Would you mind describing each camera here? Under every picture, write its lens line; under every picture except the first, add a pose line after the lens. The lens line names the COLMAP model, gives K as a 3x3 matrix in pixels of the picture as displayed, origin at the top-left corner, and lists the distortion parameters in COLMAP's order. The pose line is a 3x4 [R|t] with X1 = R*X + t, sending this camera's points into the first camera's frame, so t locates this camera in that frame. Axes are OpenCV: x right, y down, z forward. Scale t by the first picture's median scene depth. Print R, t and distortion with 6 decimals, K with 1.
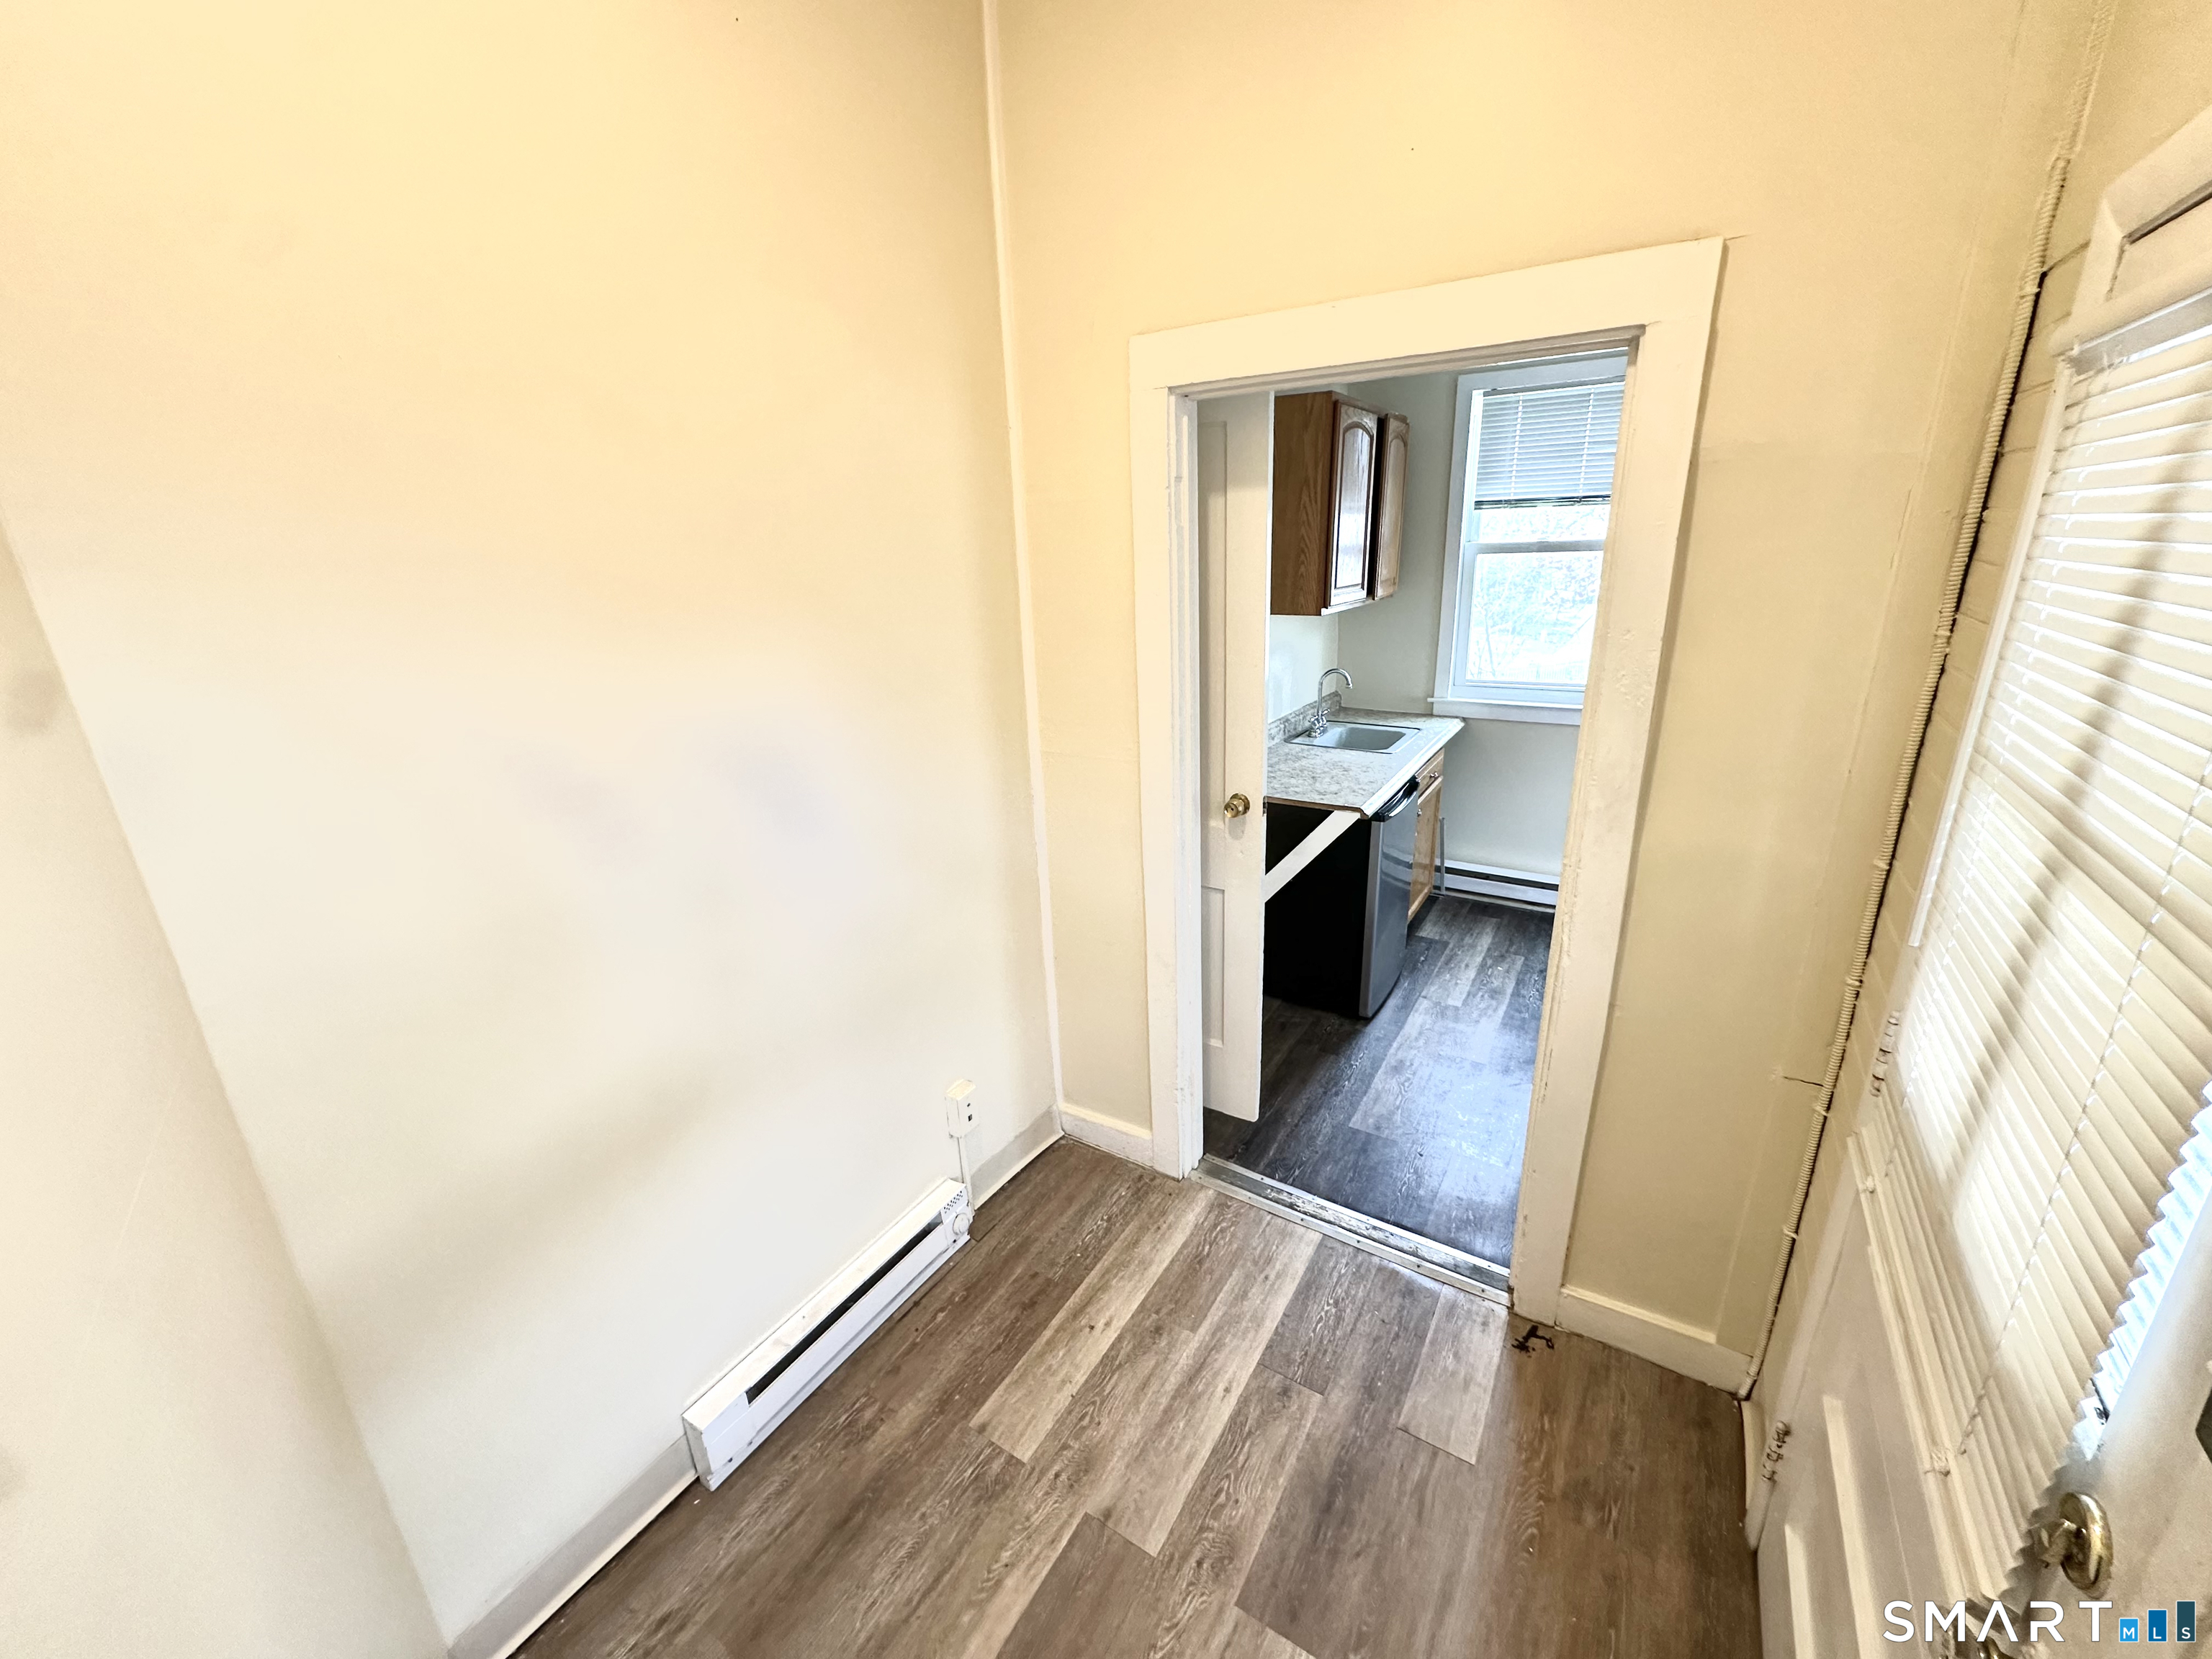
lens RADIAL K [[885.8, 0, 1106.0], [0, 885.8, 829.5], [0, 0, 1]] dist [0.001869, 0.000550]
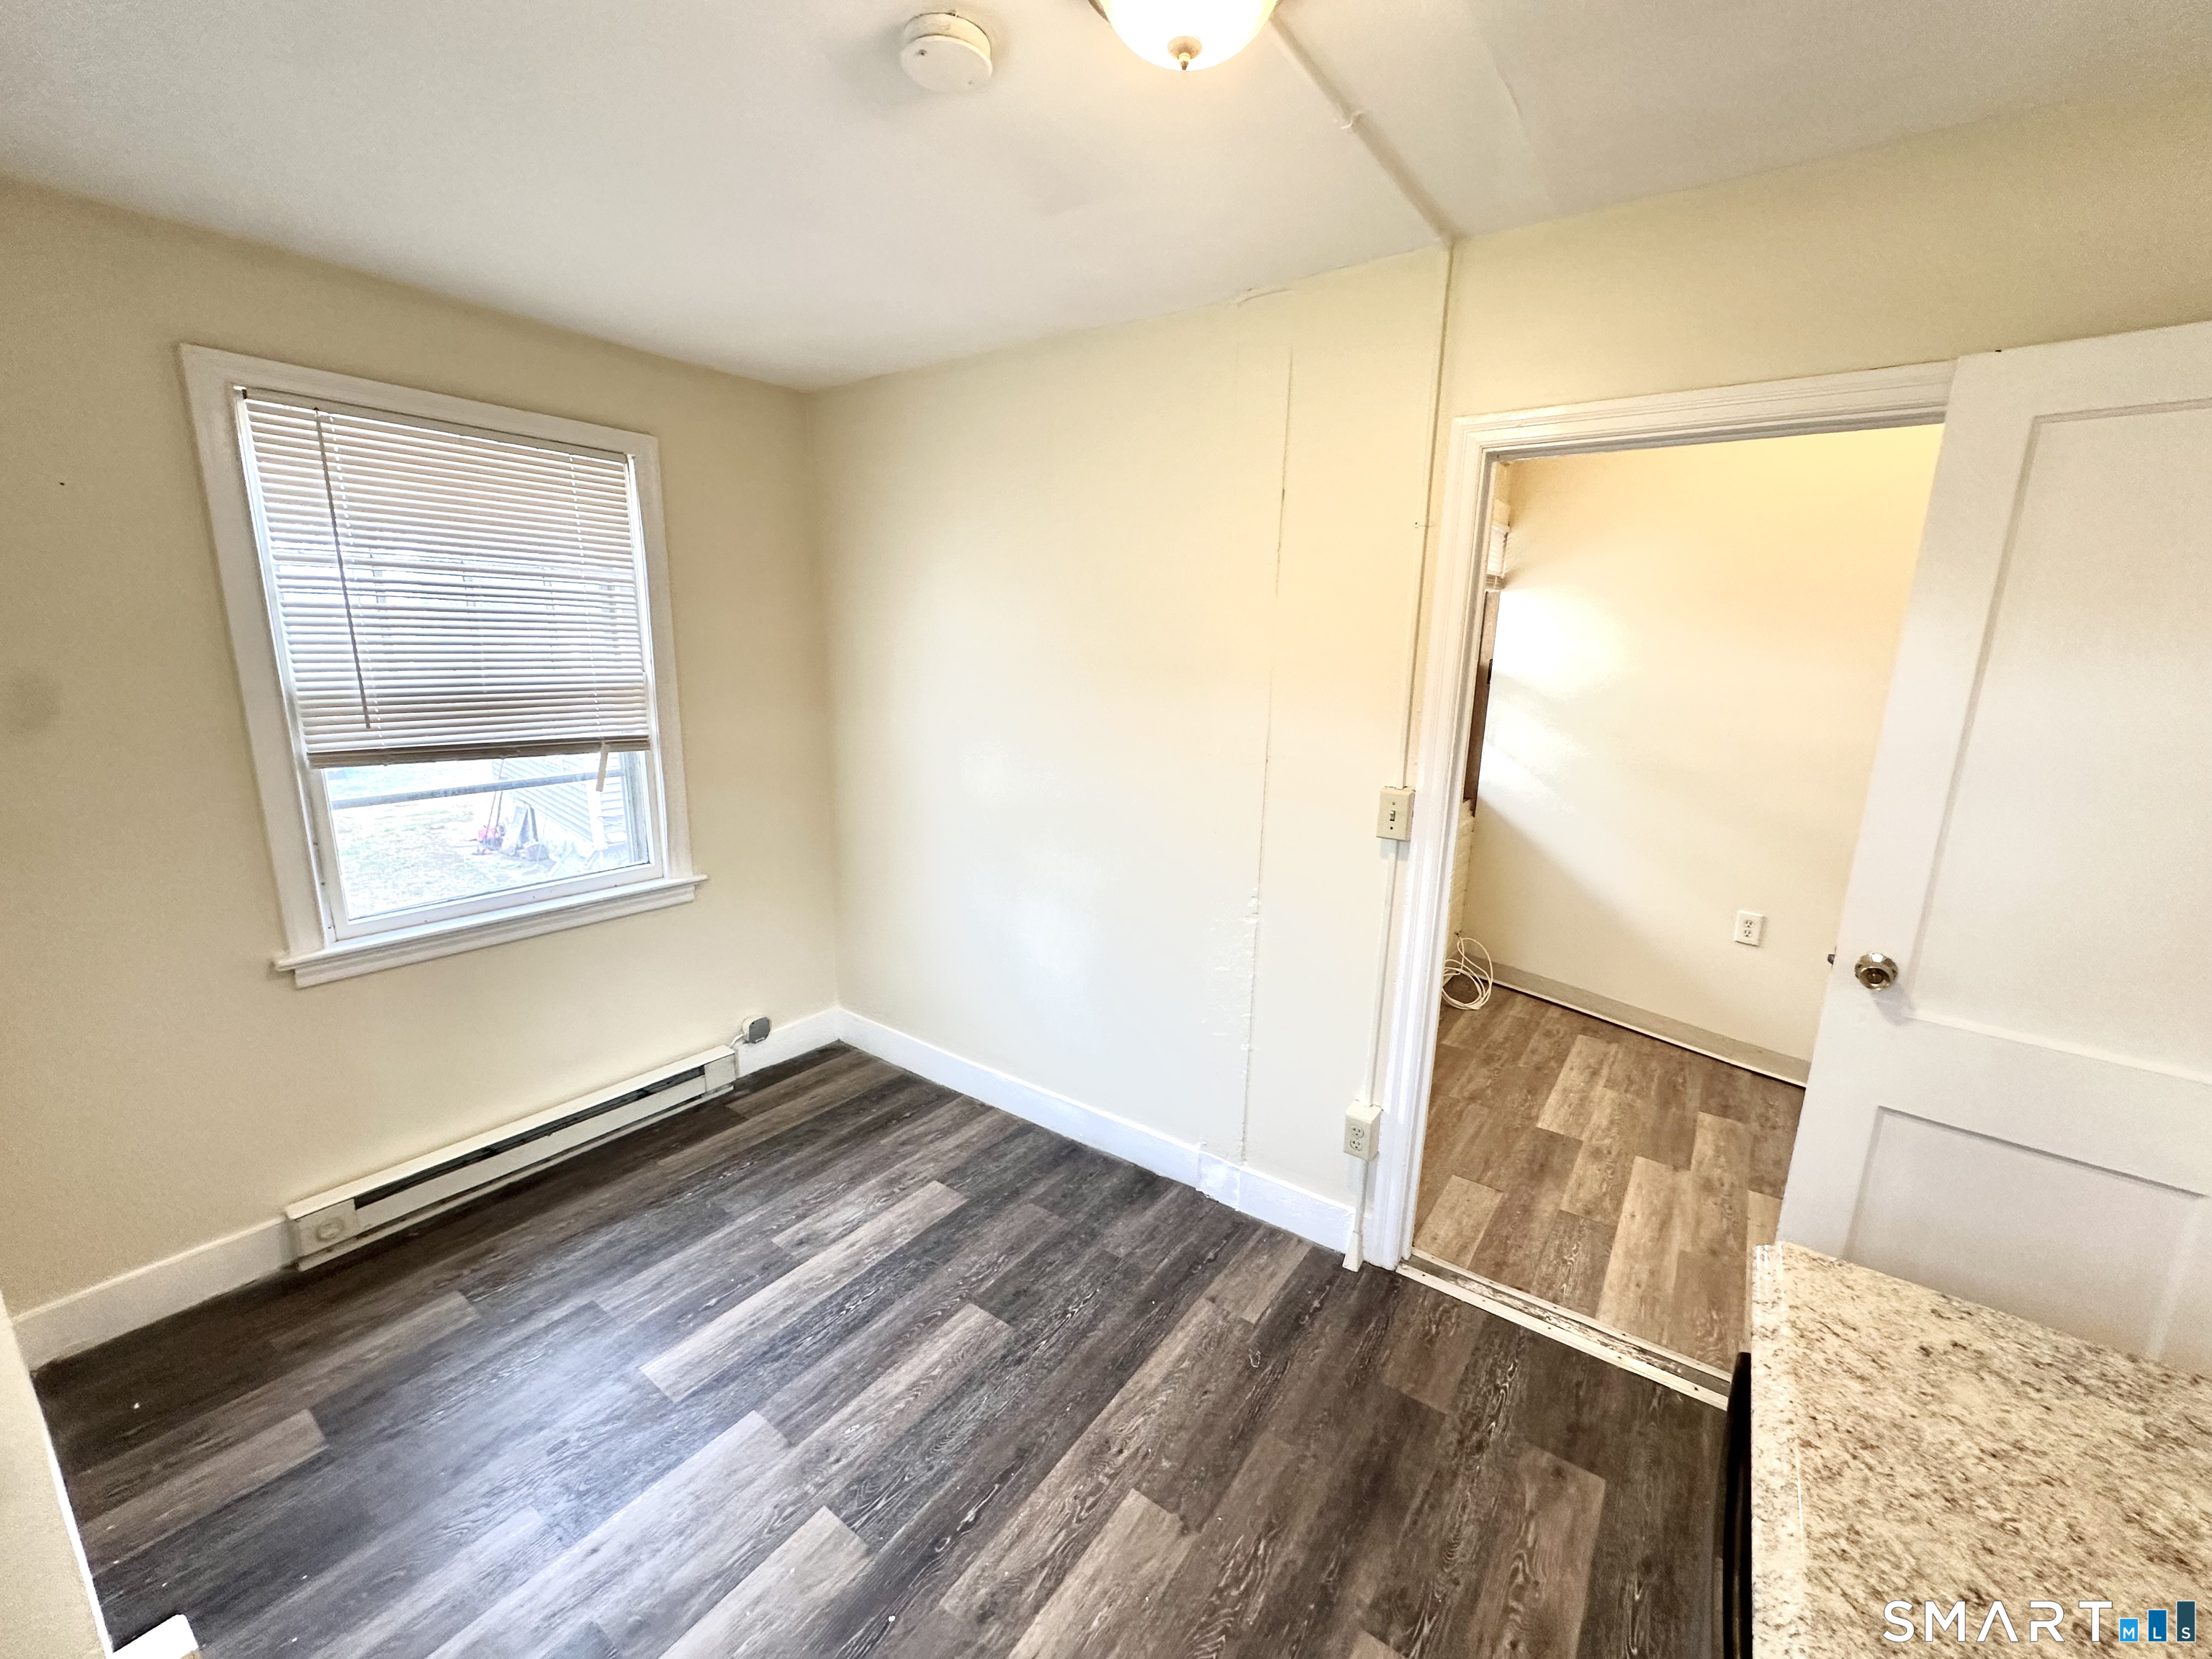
lens RADIAL K [[880.1, 0, 1106.0], [0, 880.1, 829.5], [0, 0, 1]] dist [-0.004004, 0.000419]
pose [[-0.997538, 0.001959, 0.070096, 0.883699], [0.037447, 0.860021, 0.508883, -0.622157], [-0.059287, 0.510255, -0.857977, 1.981111]]
